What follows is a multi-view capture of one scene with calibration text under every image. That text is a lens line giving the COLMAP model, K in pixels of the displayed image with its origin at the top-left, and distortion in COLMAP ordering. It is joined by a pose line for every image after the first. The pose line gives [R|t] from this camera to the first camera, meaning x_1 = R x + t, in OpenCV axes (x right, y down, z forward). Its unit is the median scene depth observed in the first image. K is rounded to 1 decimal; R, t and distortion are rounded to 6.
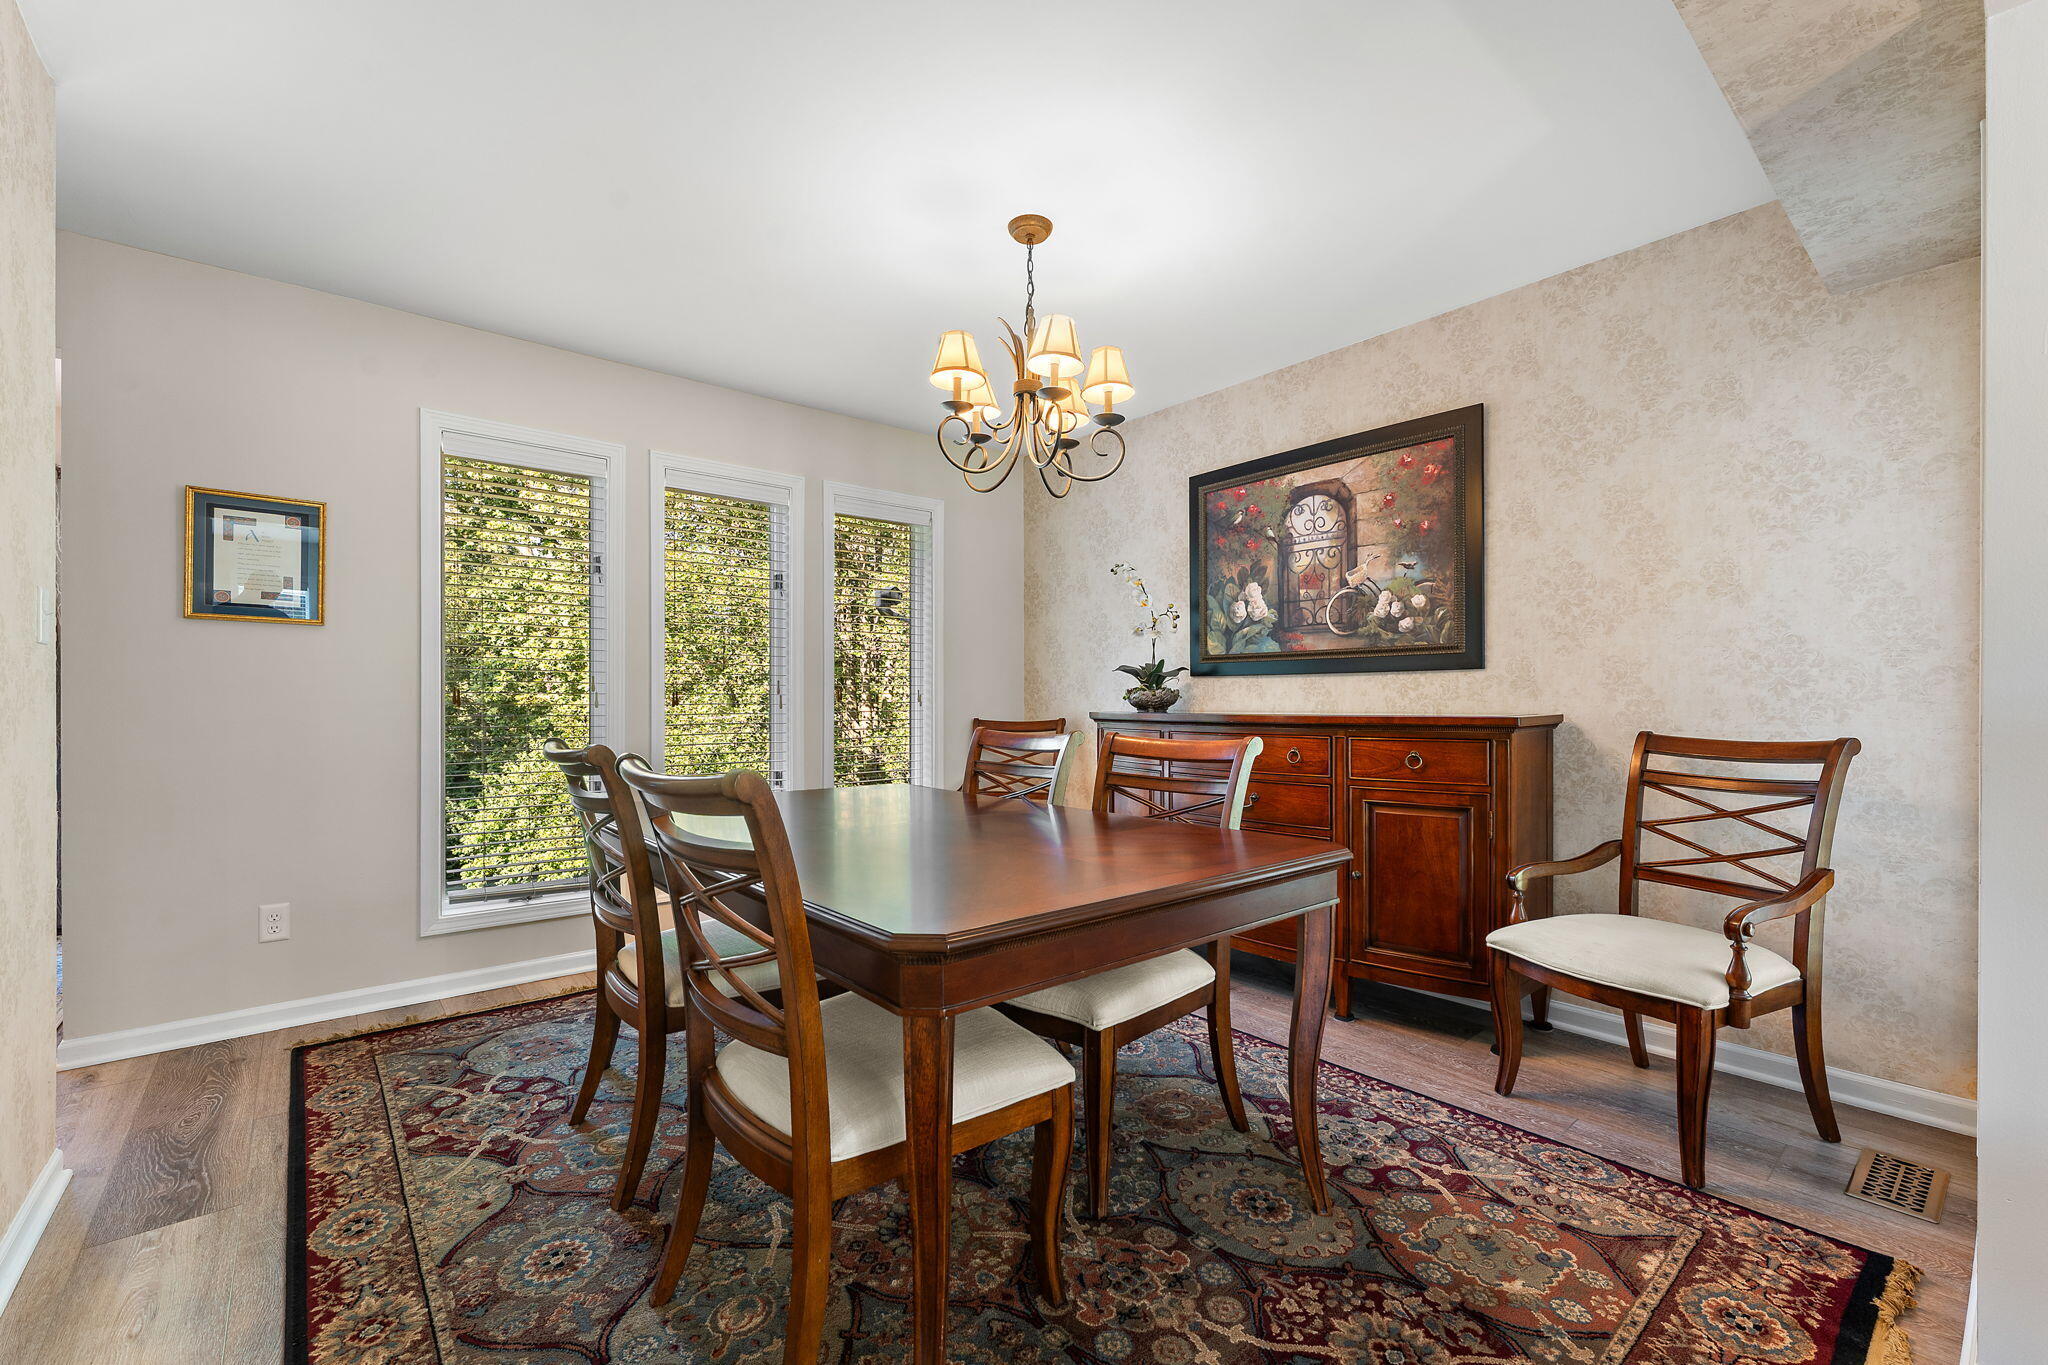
lens RADIAL K [[842.3, 0, 1022.6], [0, 842.3, 692.9], [0, 0, 1]] dist [0.000936, 0.000006]
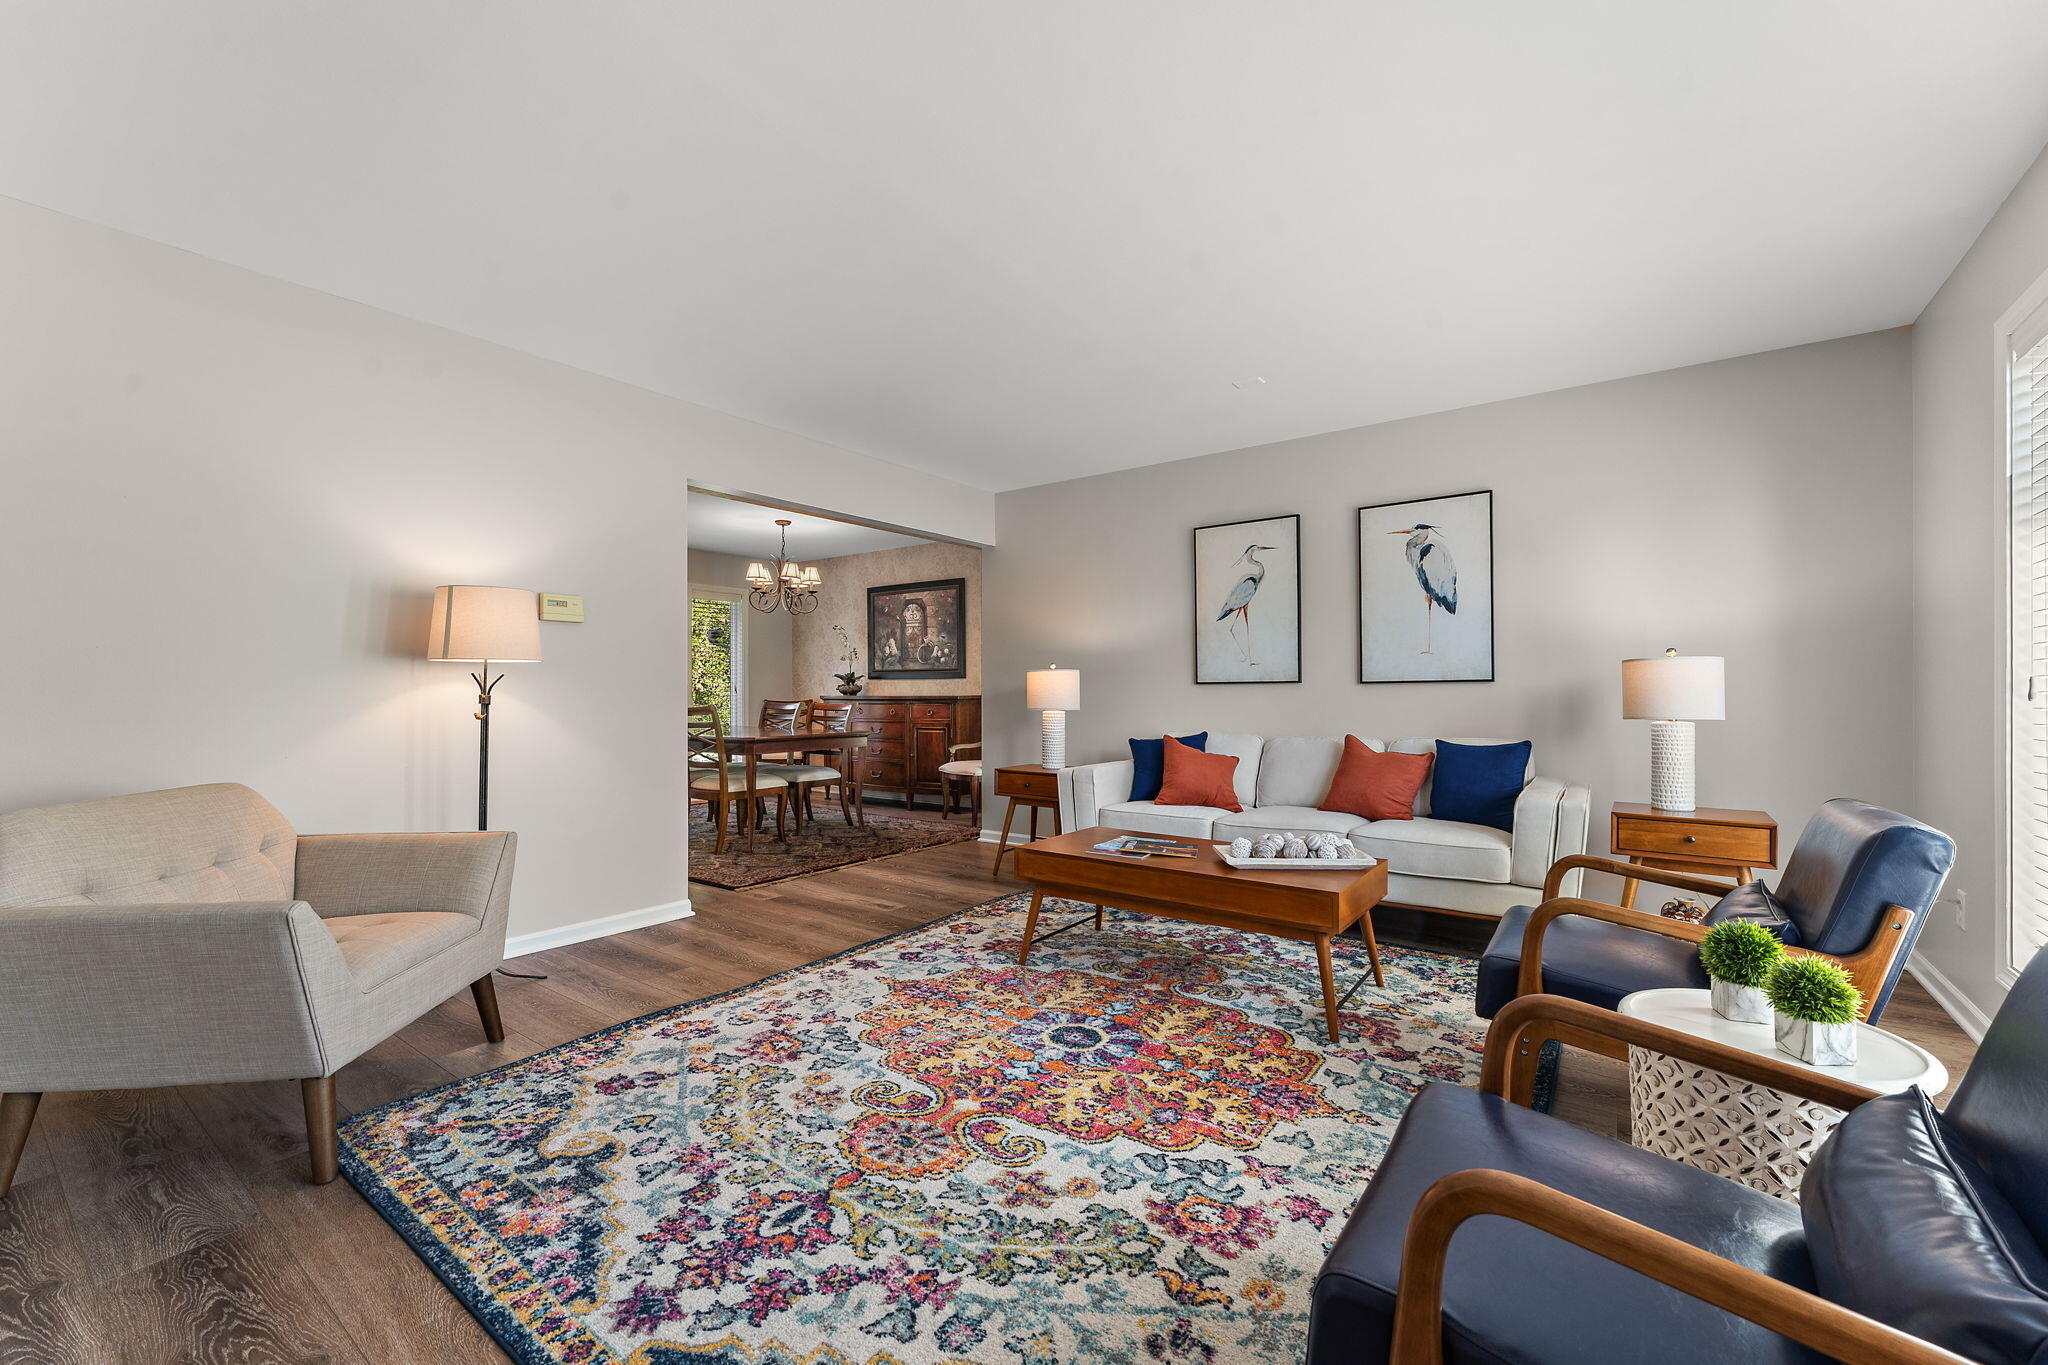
lens RADIAL K [[842.3, 0, 1032.7], [0, 842.3, 691.0], [0, 0, 1]] dist [0.000936, 0.000006]
pose [[0.969827, -0.004732, 0.243750, 0.087772], [0.001773, 0.999922, 0.012359, -0.016467], [-0.243790, -0.011553, 0.969759, -1.311288]]
